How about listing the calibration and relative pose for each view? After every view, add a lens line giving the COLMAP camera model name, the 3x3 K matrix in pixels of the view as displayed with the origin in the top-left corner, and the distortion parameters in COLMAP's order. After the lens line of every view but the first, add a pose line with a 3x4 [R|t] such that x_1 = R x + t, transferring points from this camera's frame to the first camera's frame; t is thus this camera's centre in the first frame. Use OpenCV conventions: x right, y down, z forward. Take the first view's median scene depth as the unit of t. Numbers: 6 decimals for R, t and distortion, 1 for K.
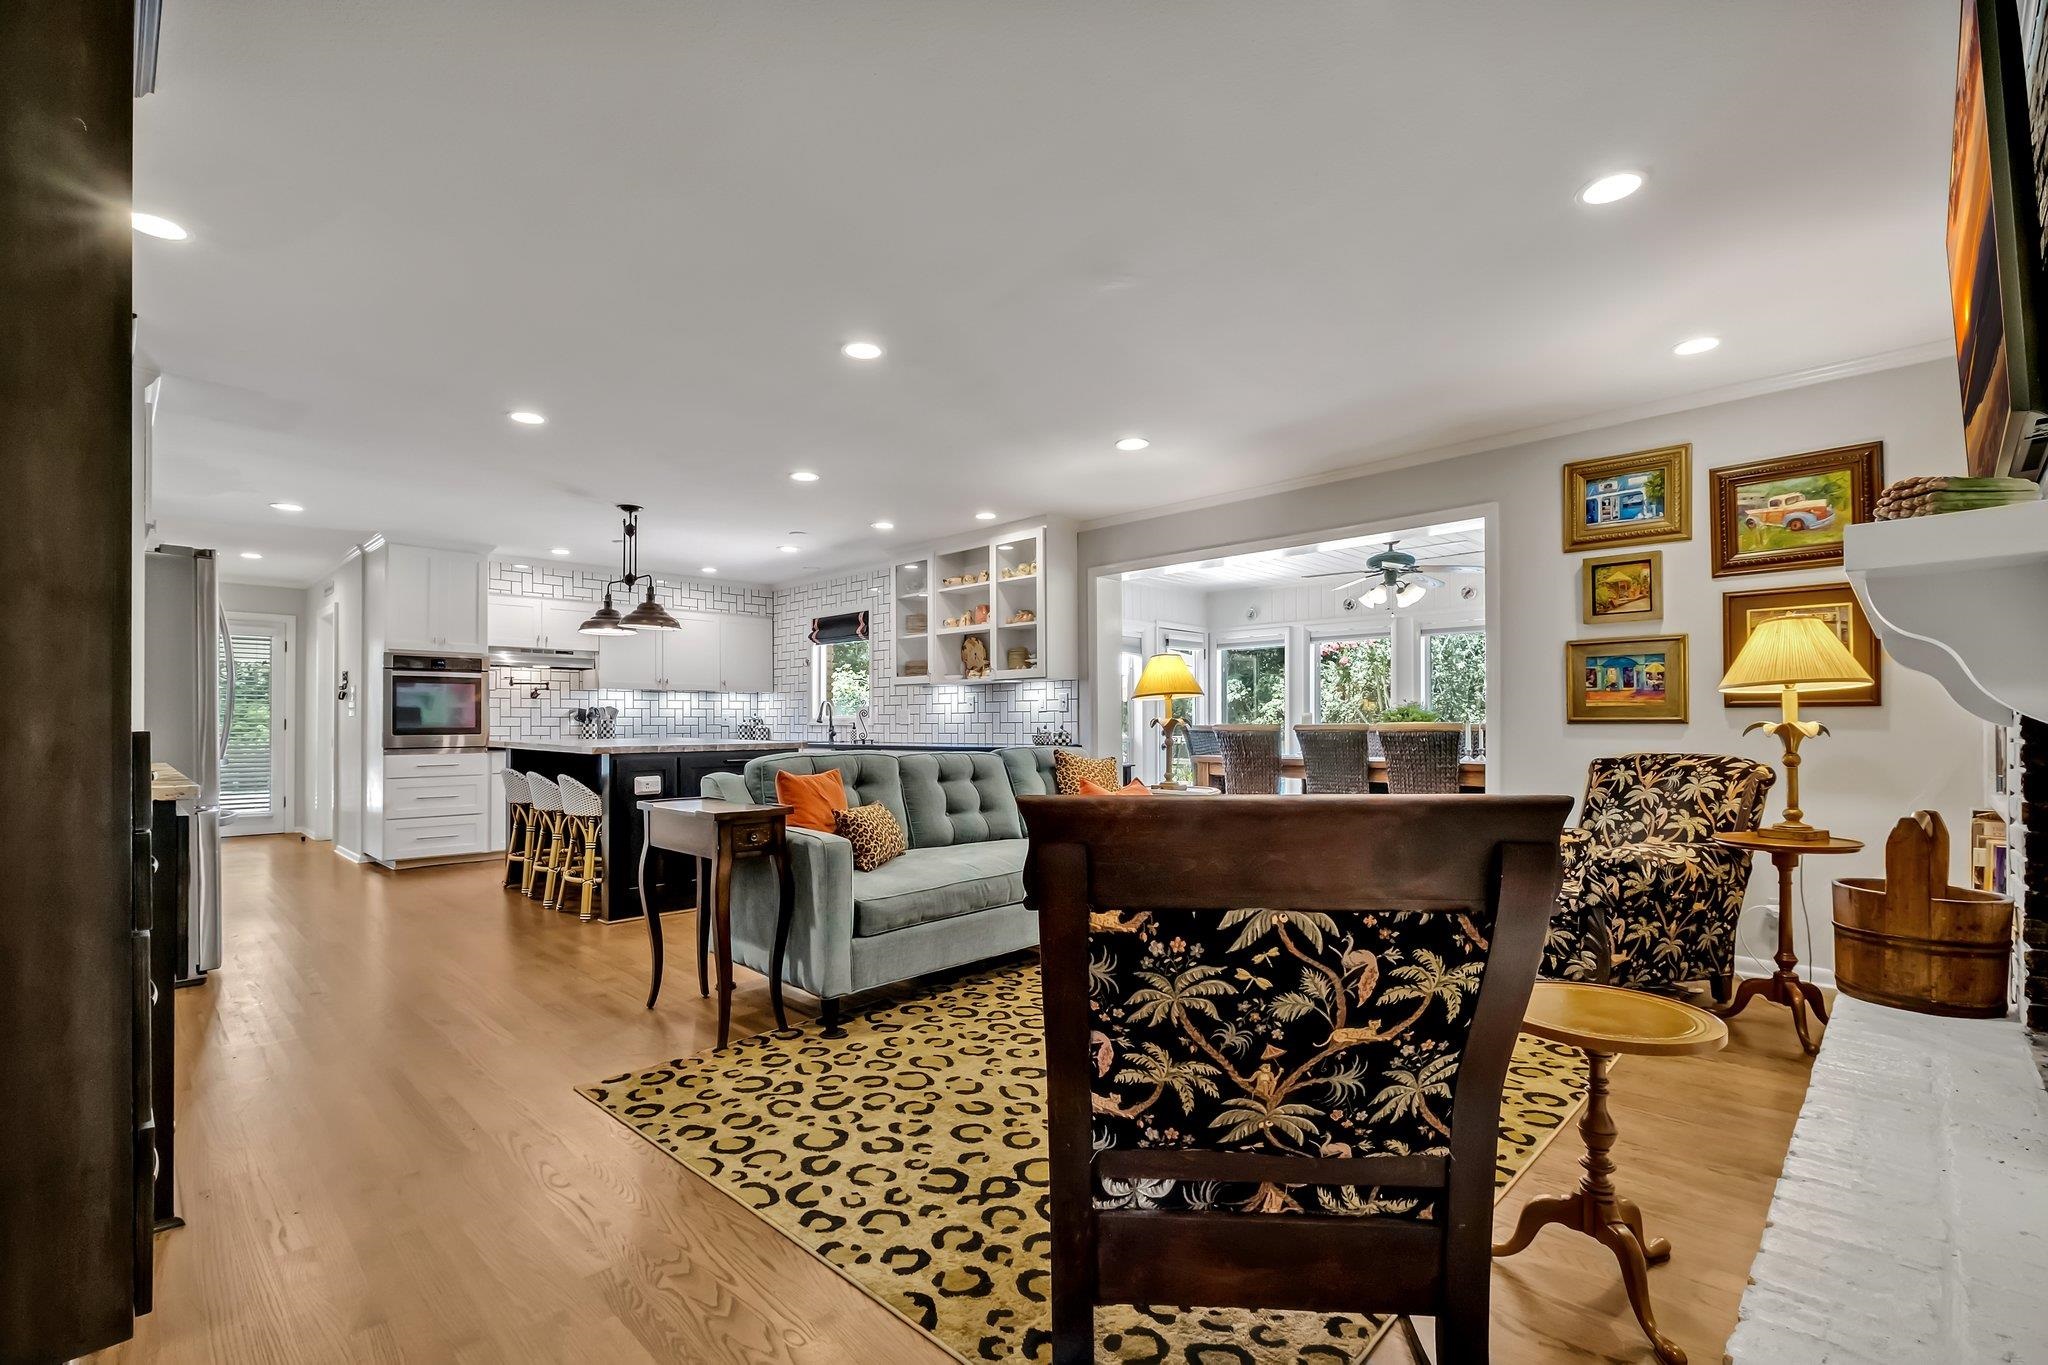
lens RADIAL K [[906.8, 0, 1018.9], [0, 906.8, 720.0], [0, 0, 1]] dist [-0.006262, -0.000361]
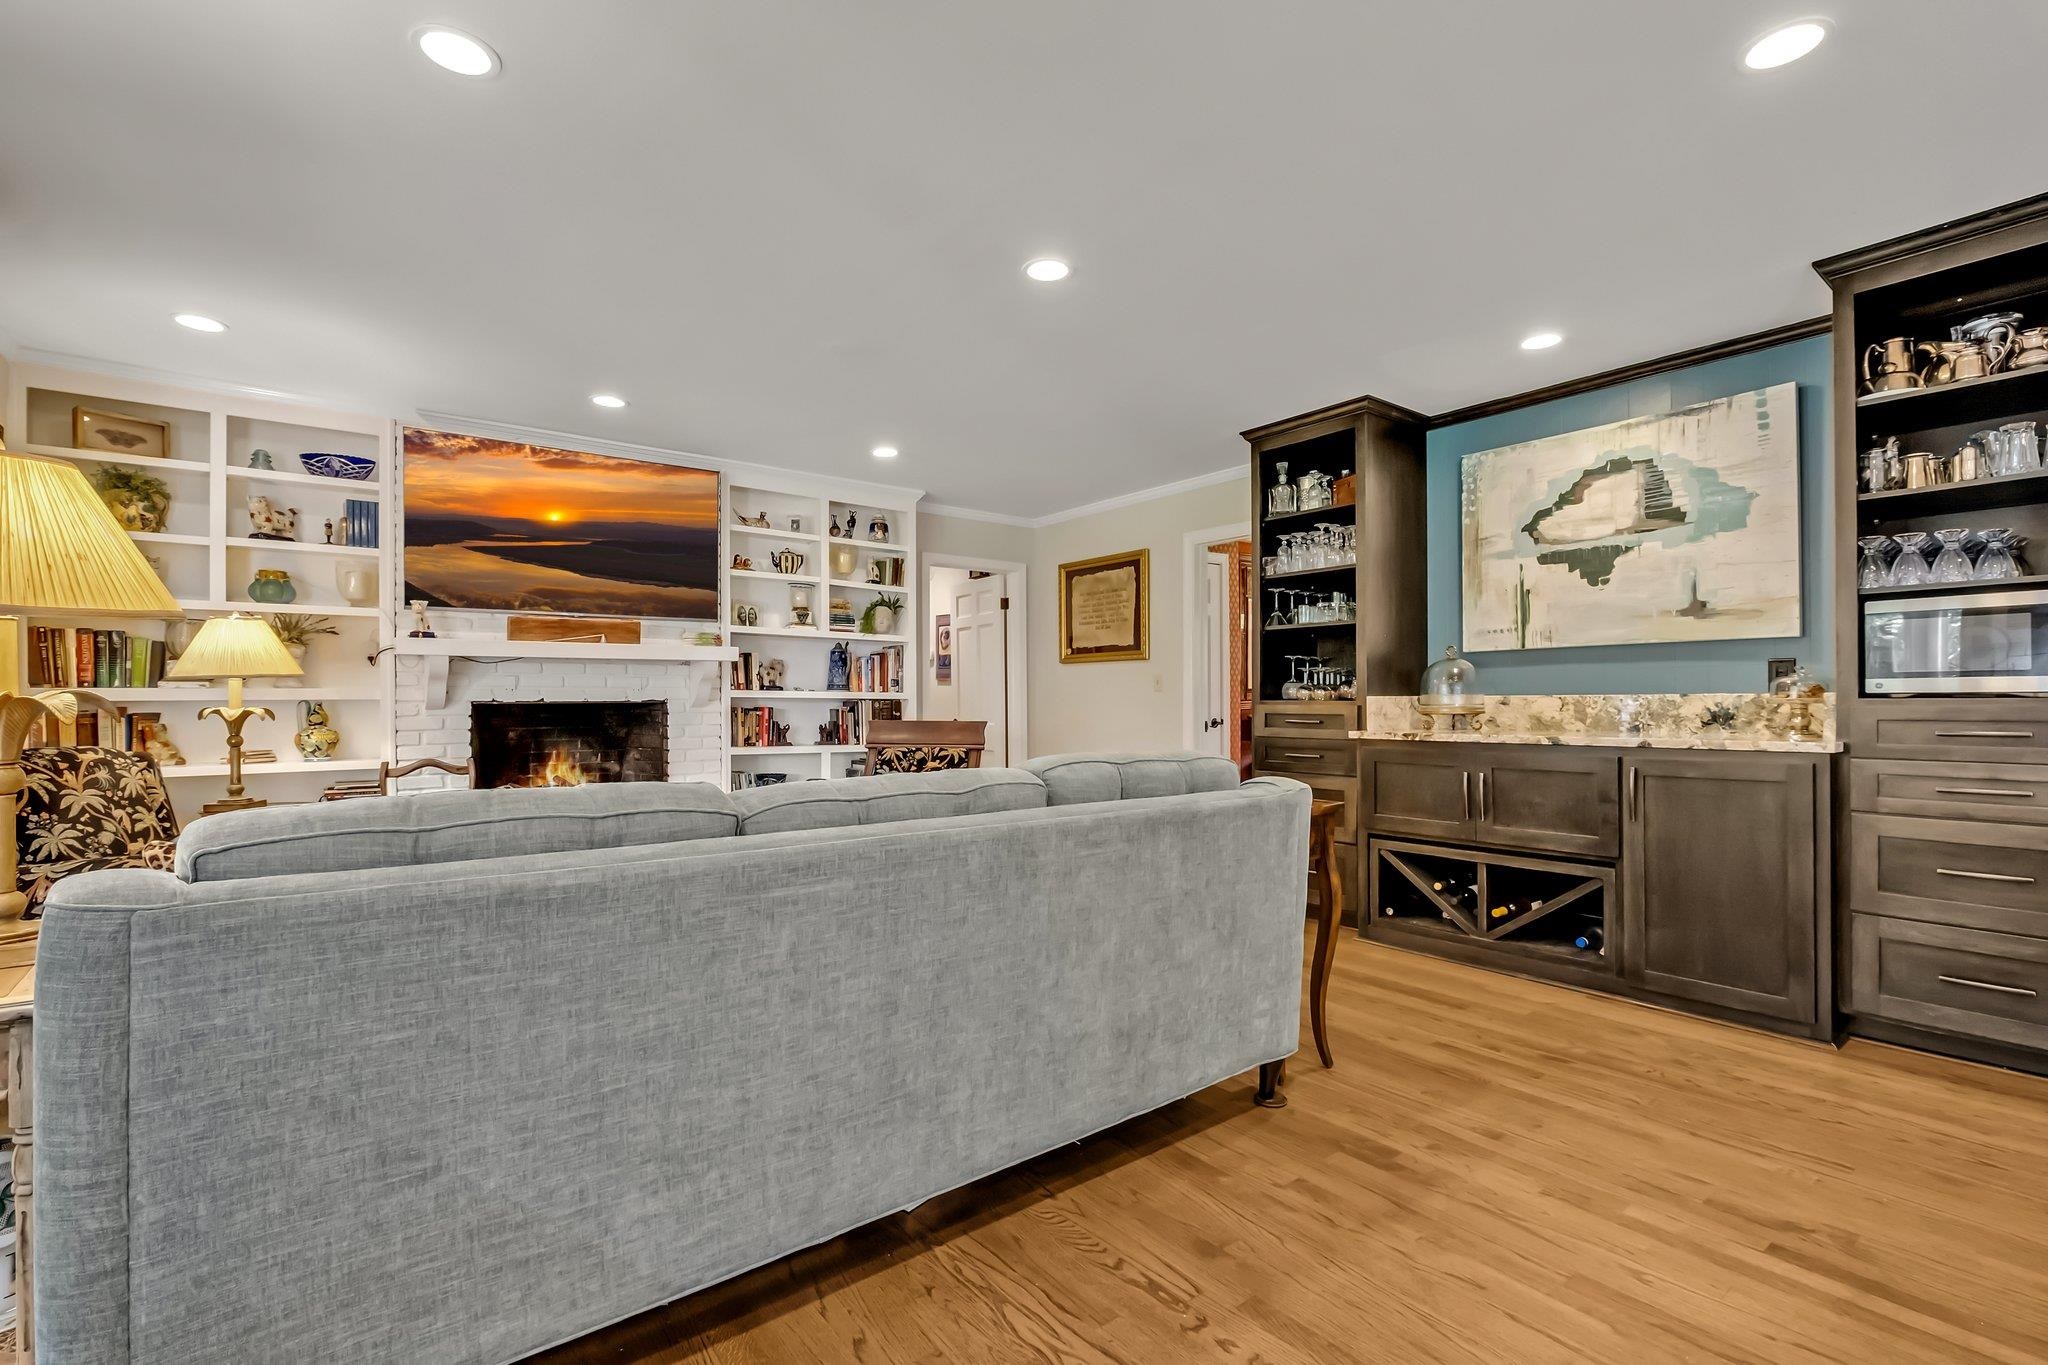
lens RADIAL K [[906.8, 0, 1016.0], [0, 906.8, 703.0], [0, 0, 1]] dist [-0.006262, -0.000361]
pose [[-0.989657, 0.007309, 0.143270, -0.226335], [0.006892, 0.999970, -0.003410, 0.005477], [-0.143291, -0.002388, -0.989678, 1.589923]]
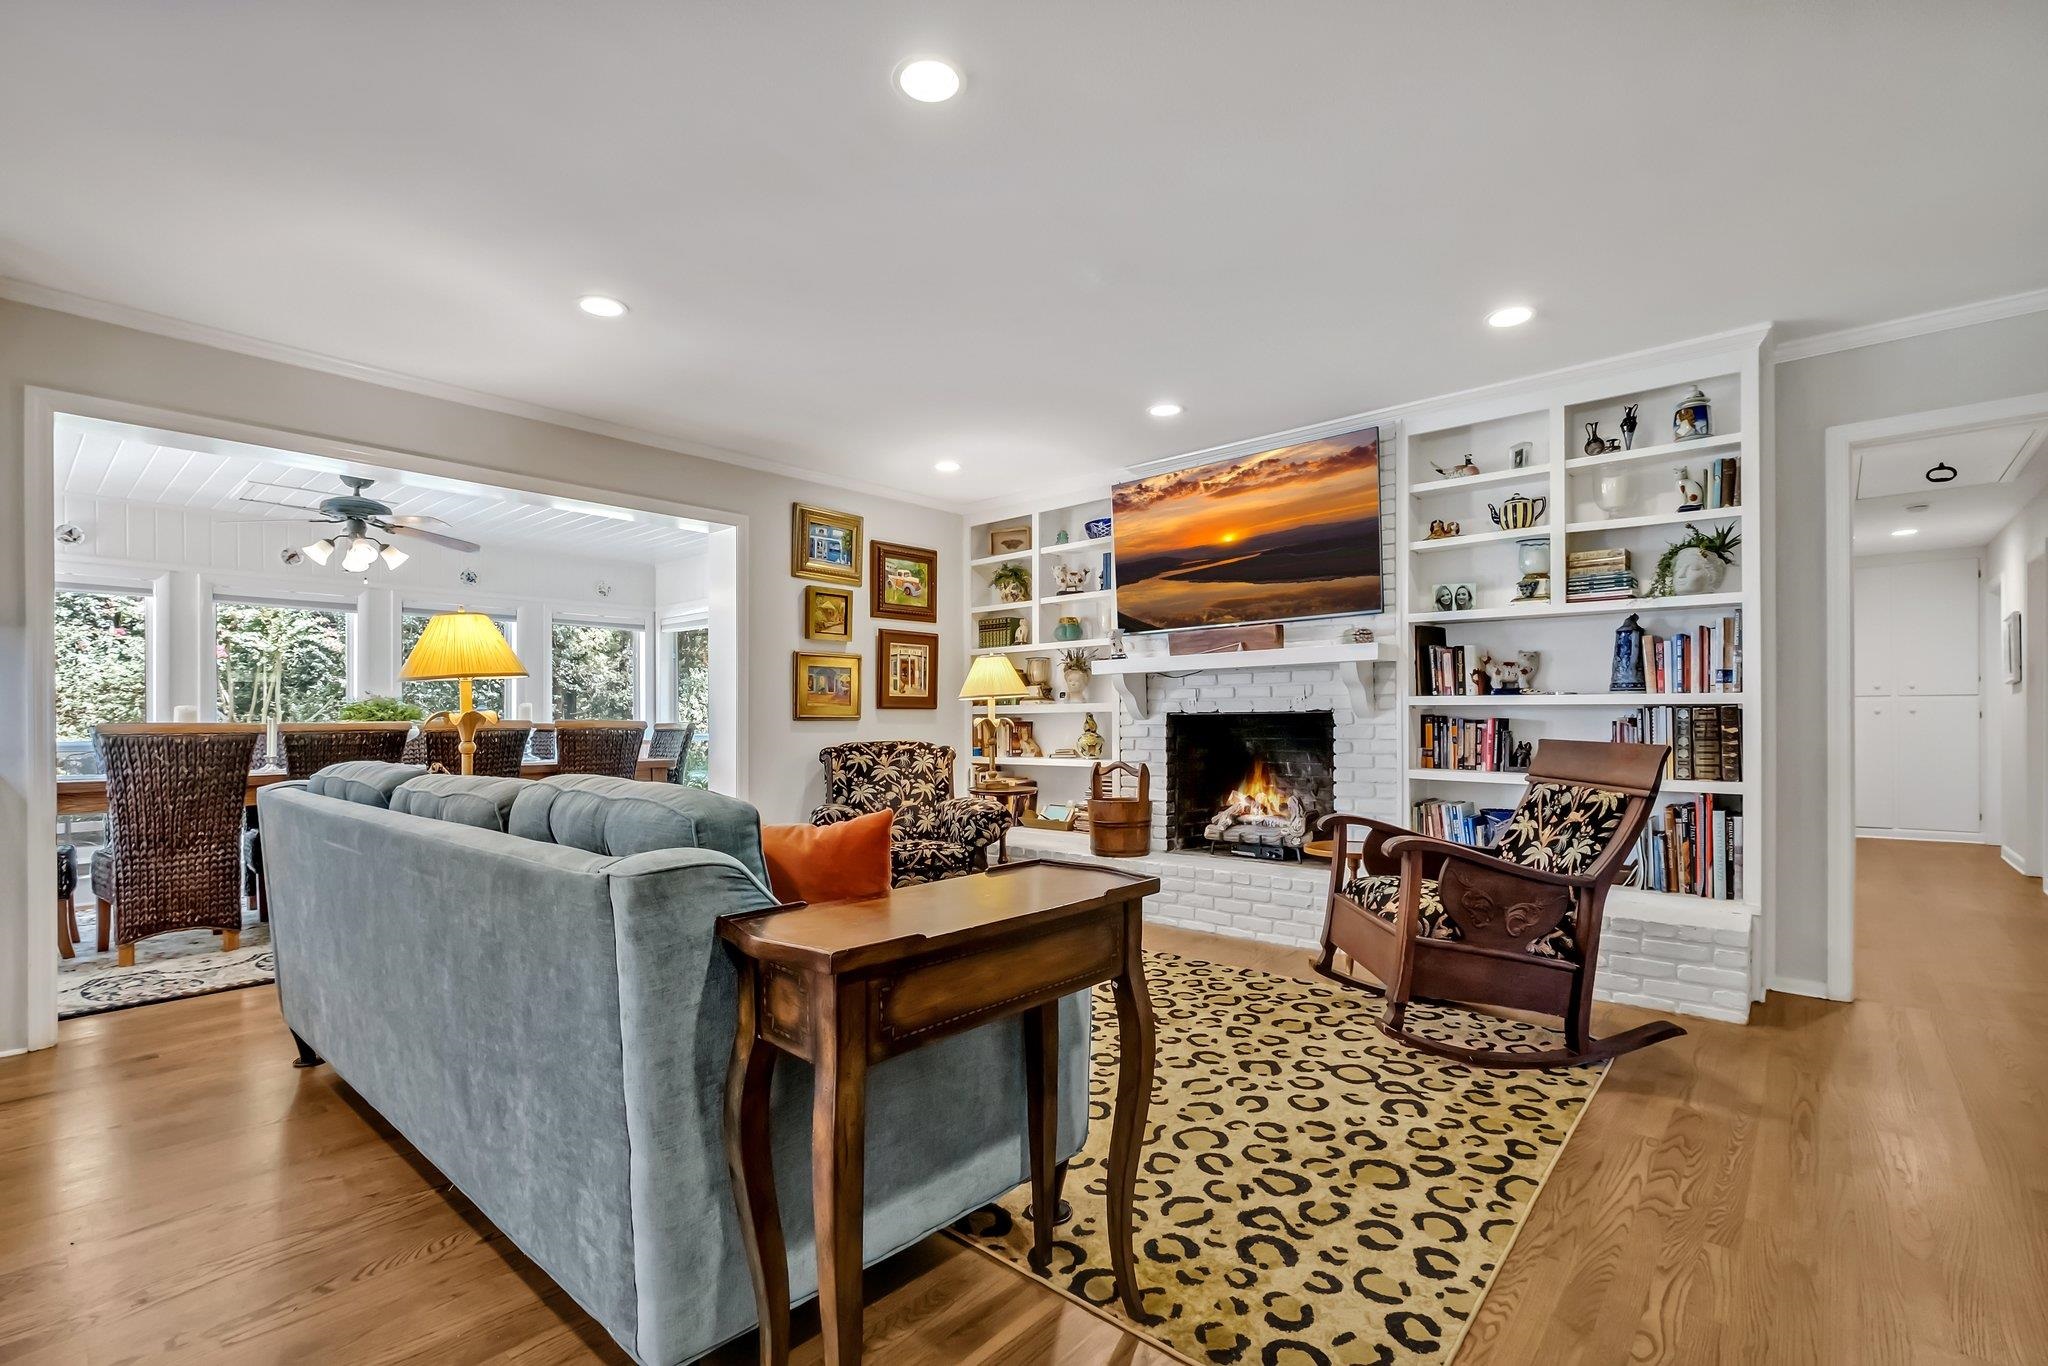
lens RADIAL K [[906.8, 0, 1022.0], [0, 906.8, 719.0], [0, 0, 1]] dist [-0.006262, -0.000361]
pose [[-0.052909, 0.004830, 0.998588, -0.647598], [0.001771, 0.999987, -0.004743, 0.009381], [-0.998598, 0.001518, -0.052917, 0.827138]]
